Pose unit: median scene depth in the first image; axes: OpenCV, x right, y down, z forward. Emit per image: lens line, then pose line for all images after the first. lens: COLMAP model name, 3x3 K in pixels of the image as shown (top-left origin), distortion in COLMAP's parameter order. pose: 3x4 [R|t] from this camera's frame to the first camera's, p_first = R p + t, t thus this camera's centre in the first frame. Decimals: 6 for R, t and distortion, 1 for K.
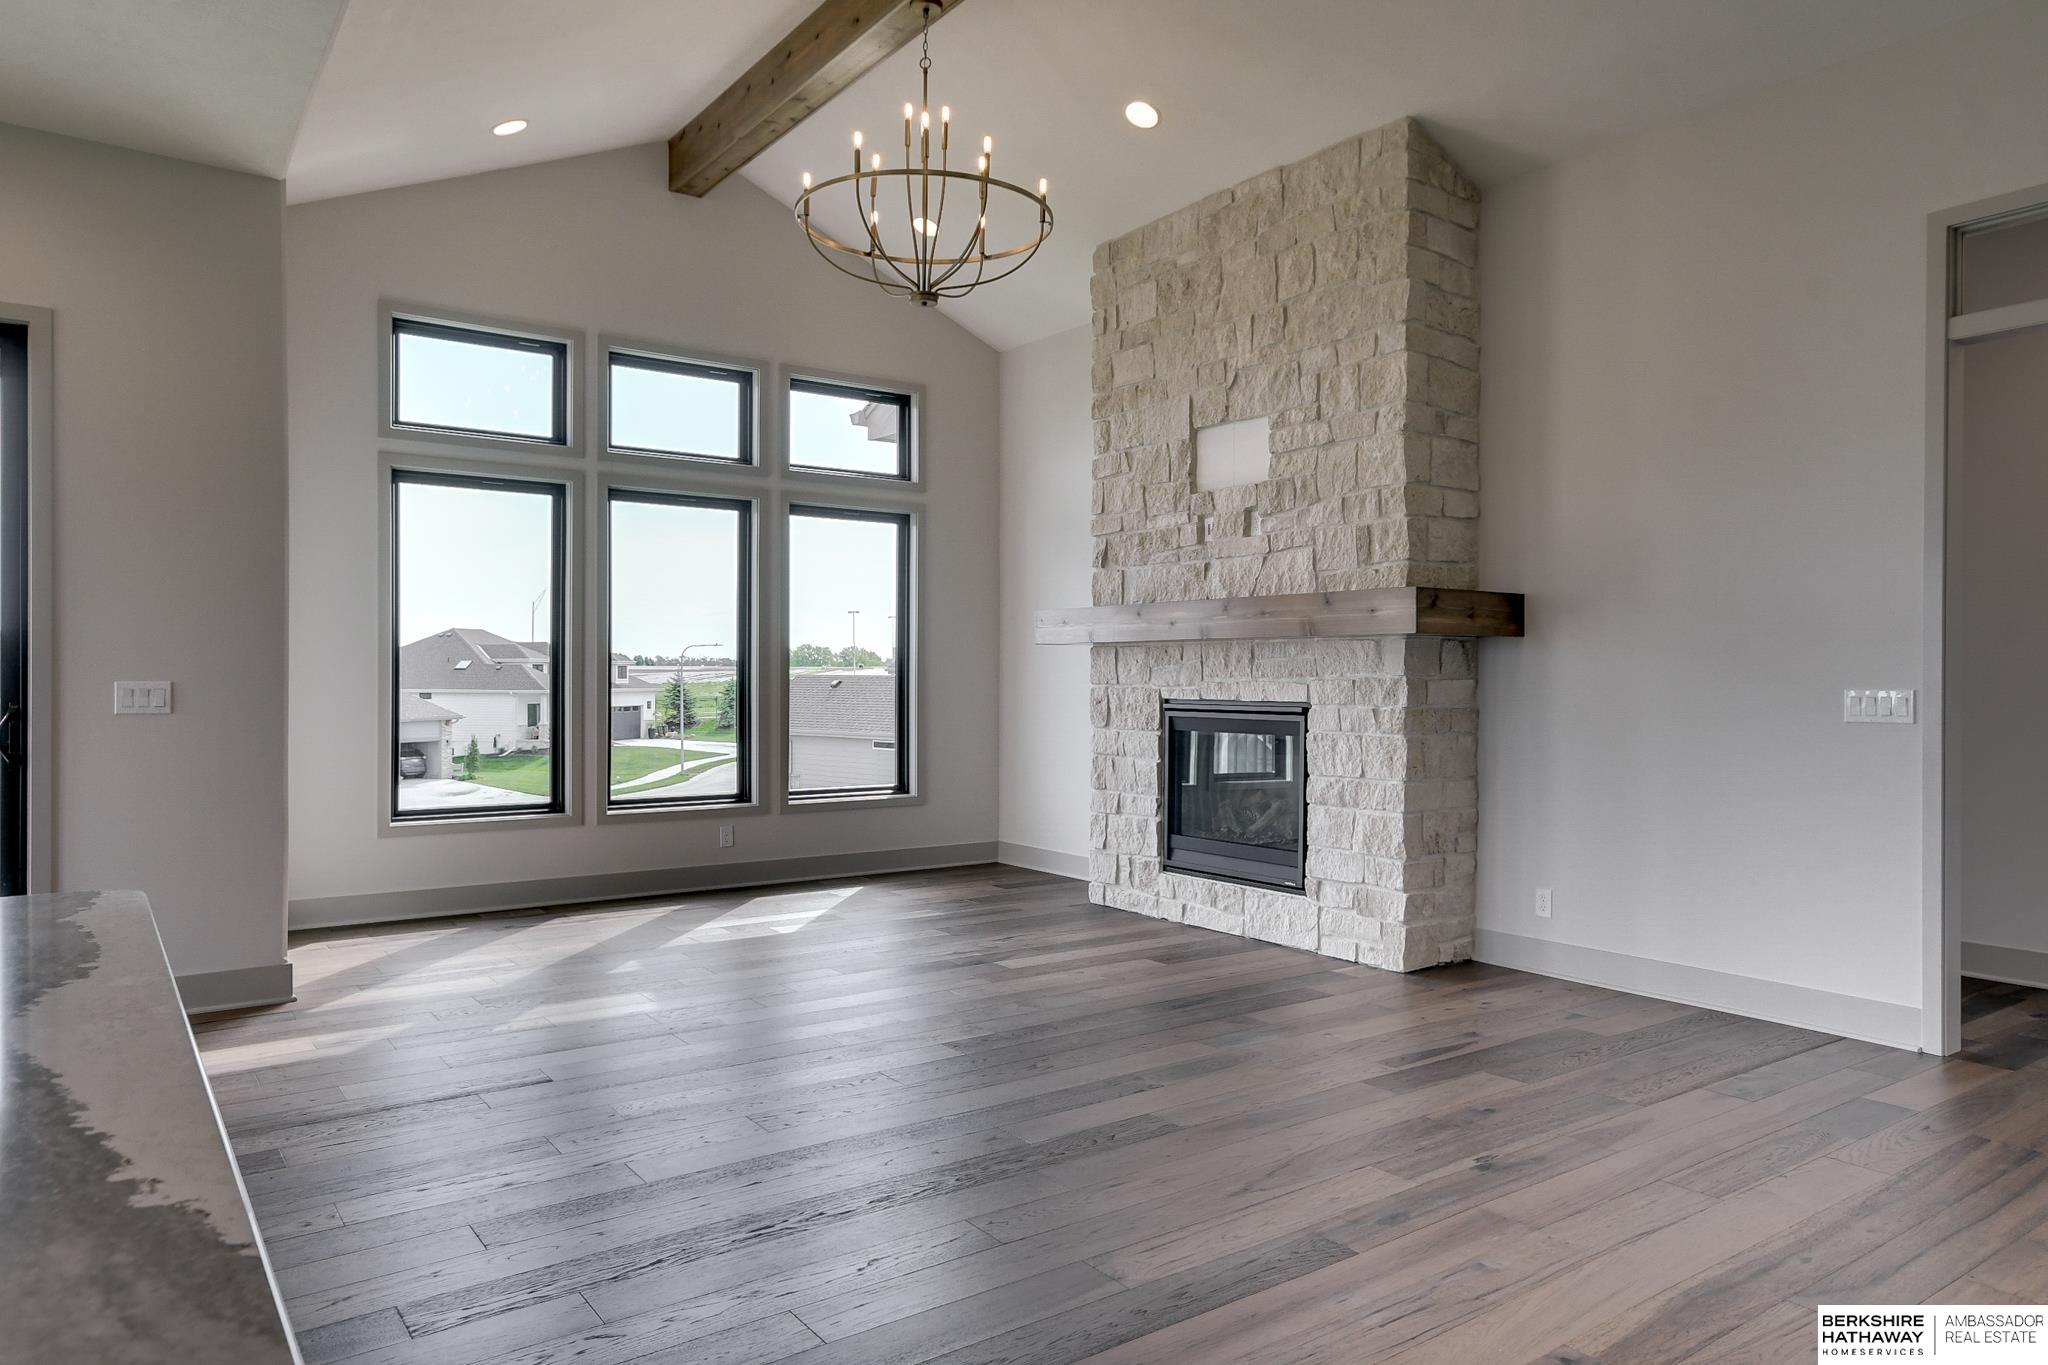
lens RADIAL K [[1299.4, 0, 1036.1], [0, 1299.4, 679.1], [0, 0, 1]] dist [-0.003870, 0.007021]
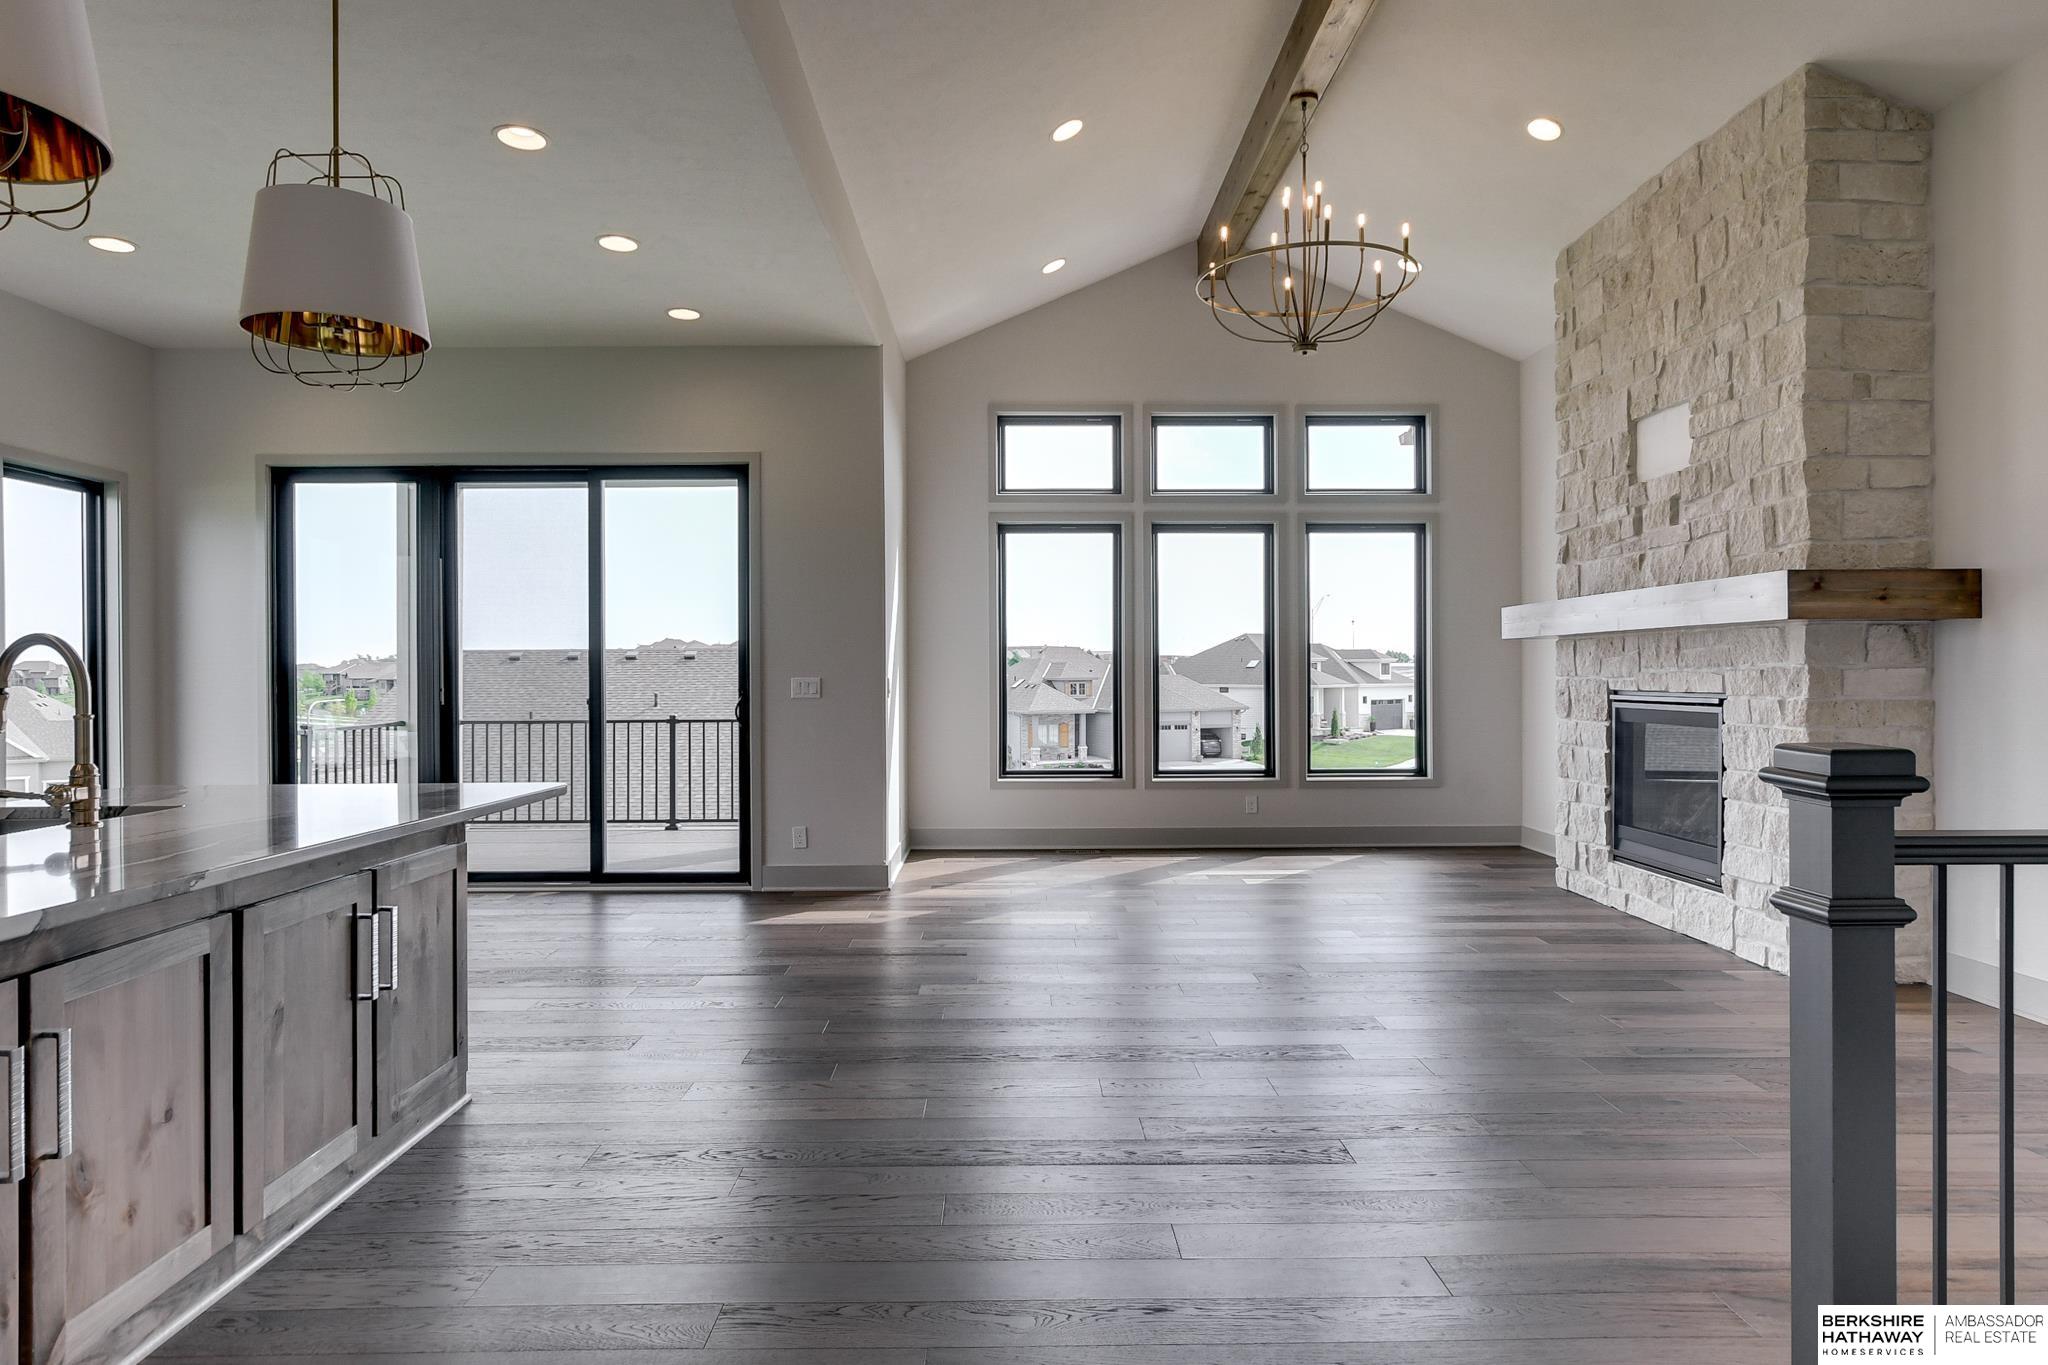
lens RADIAL K [[1179.6, 0, 1038.0], [0, 1179.6, 675.7], [0, 0, 1]] dist [-0.005244, 0.008389]
pose [[0.815041, -0.006373, -0.579368, 0.260092], [0.006610, 0.999977, -0.001701, 0.002701], [0.579365, -0.002443, 0.815064, -0.007630]]
